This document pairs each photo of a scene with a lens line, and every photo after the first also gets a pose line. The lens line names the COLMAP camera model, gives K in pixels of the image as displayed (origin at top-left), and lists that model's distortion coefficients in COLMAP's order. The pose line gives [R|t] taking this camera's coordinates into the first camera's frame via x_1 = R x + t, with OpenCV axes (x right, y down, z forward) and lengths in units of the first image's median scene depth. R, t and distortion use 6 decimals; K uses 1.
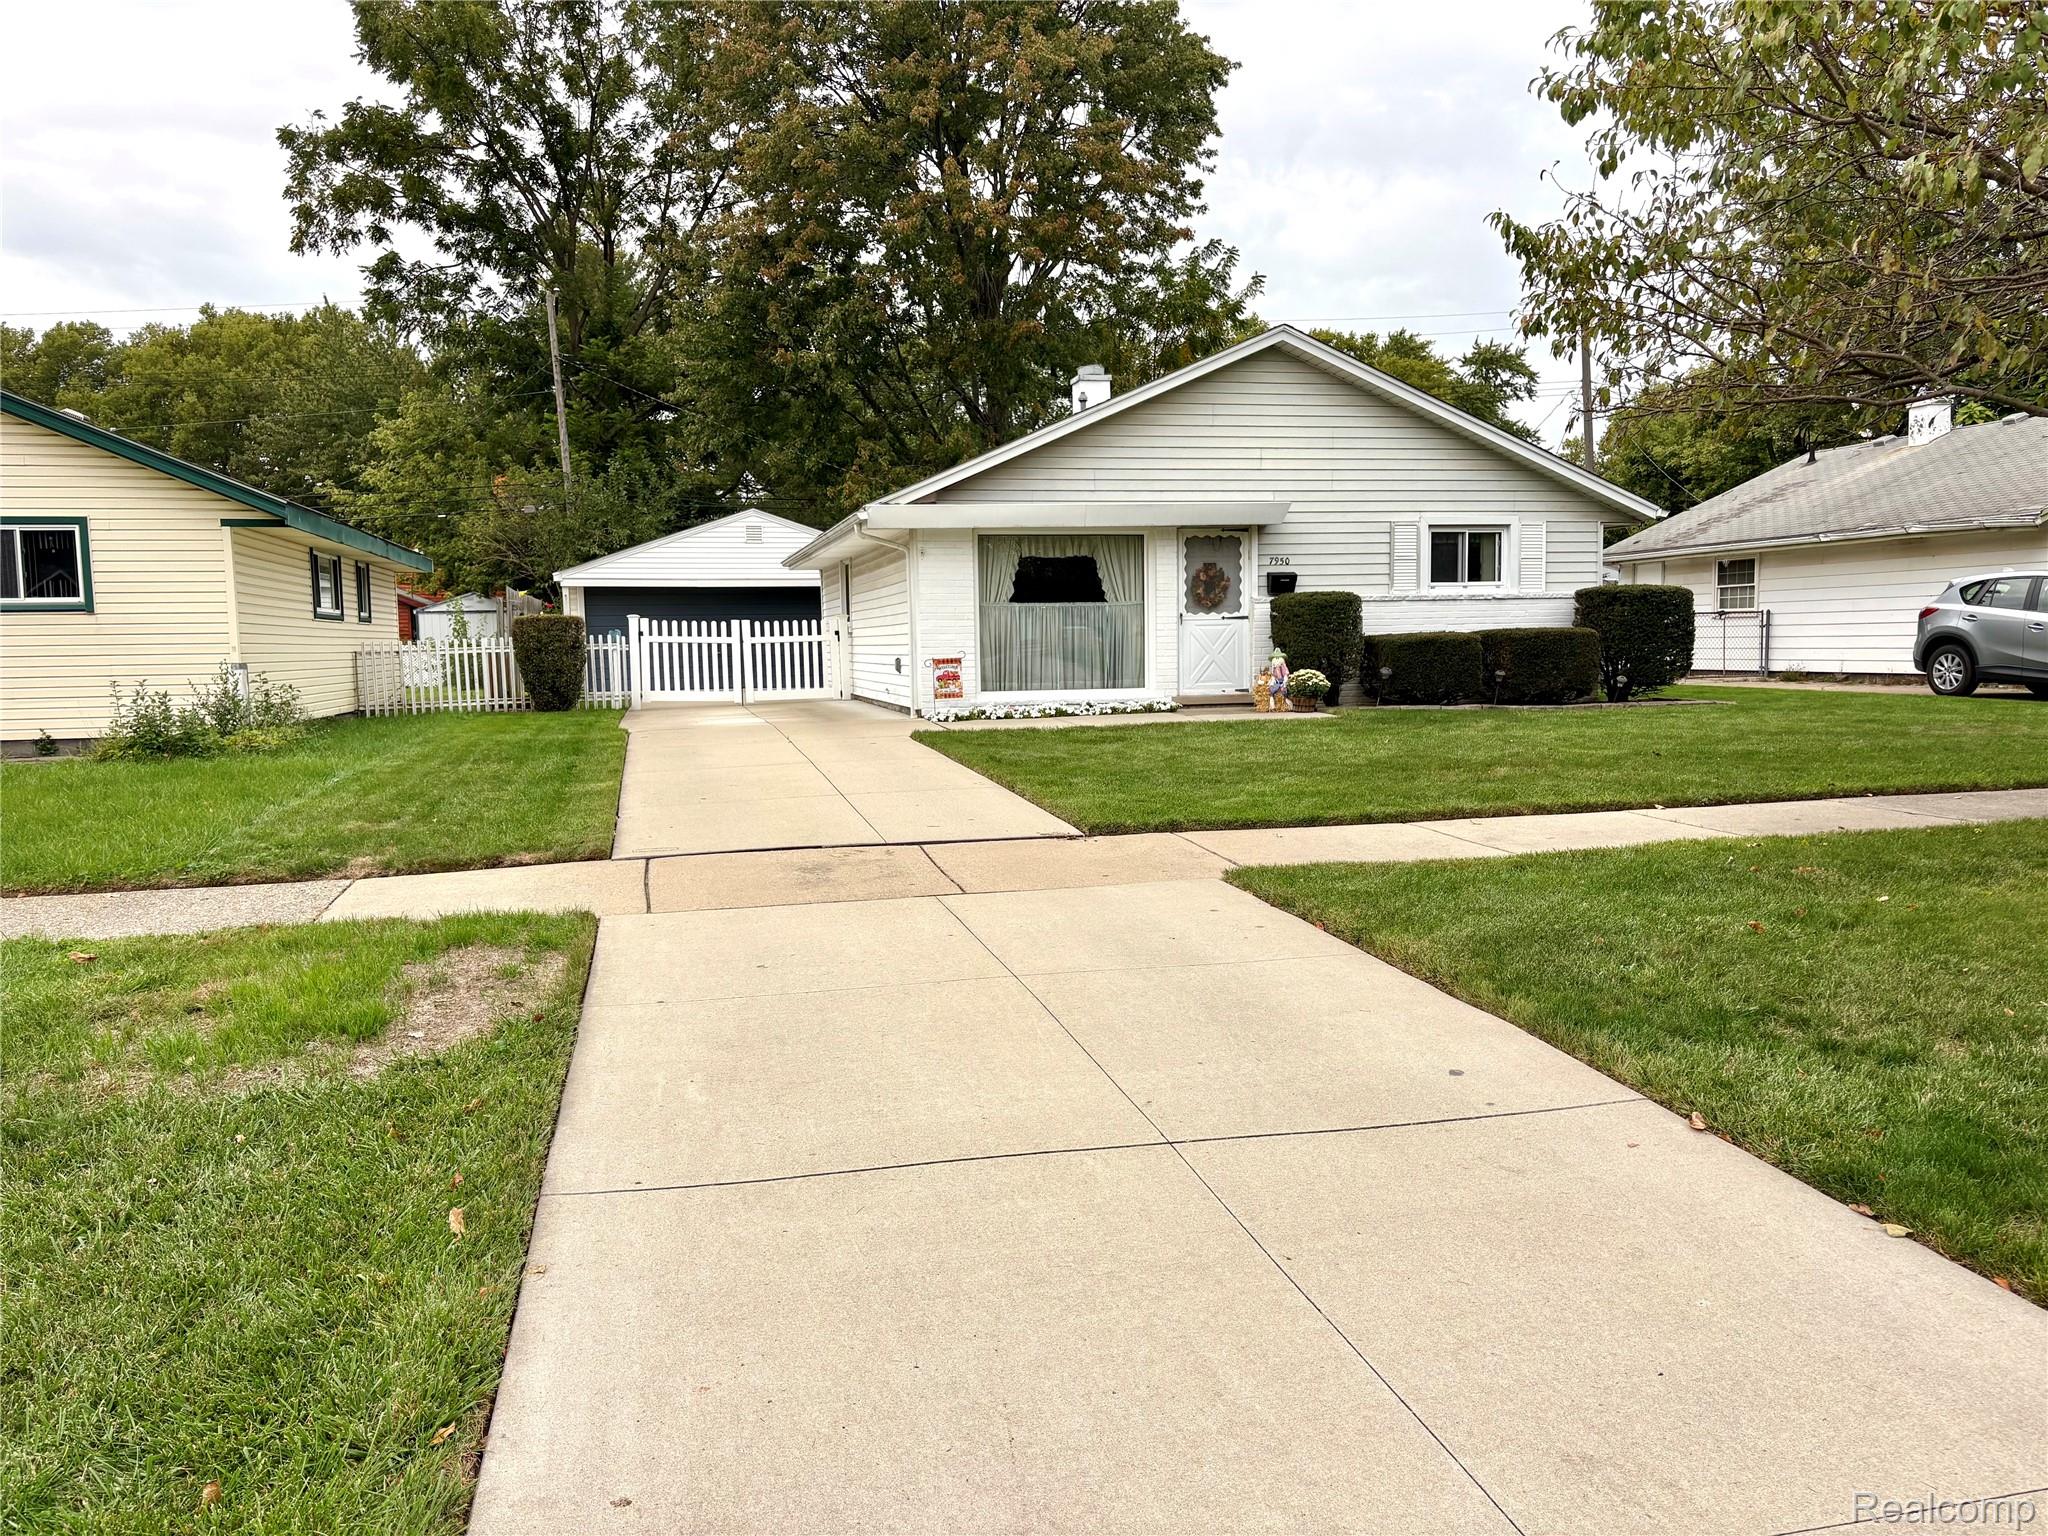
lens RADIAL K [[1543.5, 0, 1025.6], [0, 1543.5, 770.1], [0, 0, 1]] dist [0.007006, -0.003355]
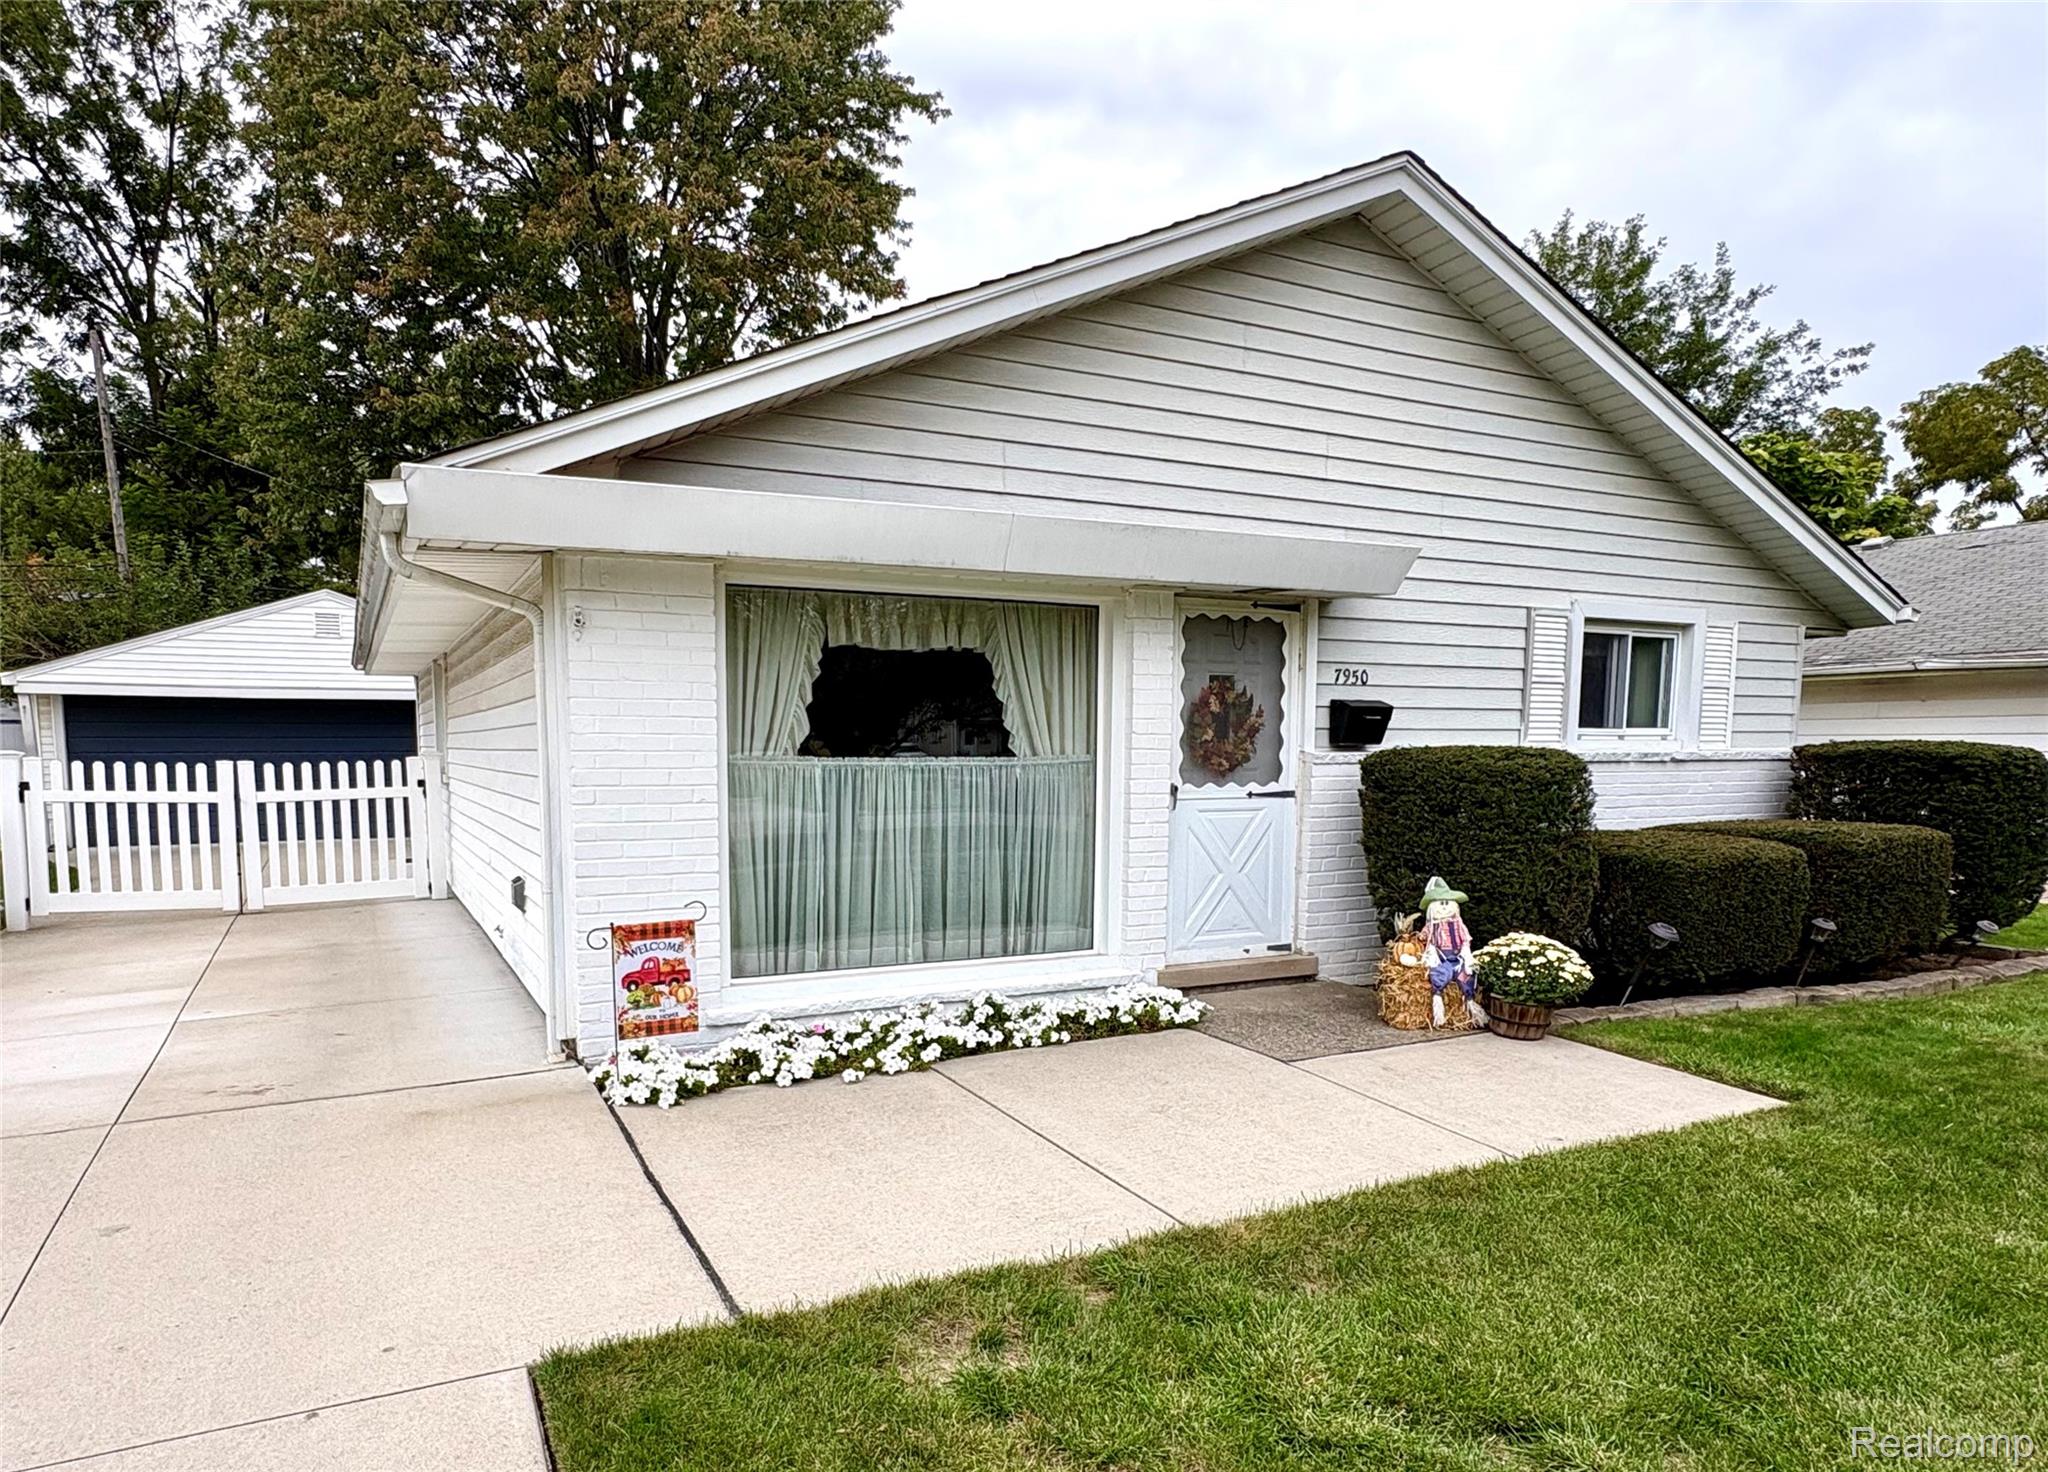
lens RADIAL K [[1182.7, 0, 919.7], [0, 1182.7, 876.9], [0, 0, 1]] dist [-0.030247, 0.002876]
pose [[0.975809, -0.006968, 0.218514, -0.046567], [0.001211, 0.999649, 0.026470, -0.083006], [-0.218622, -0.025565, 0.975475, 0.671603]]
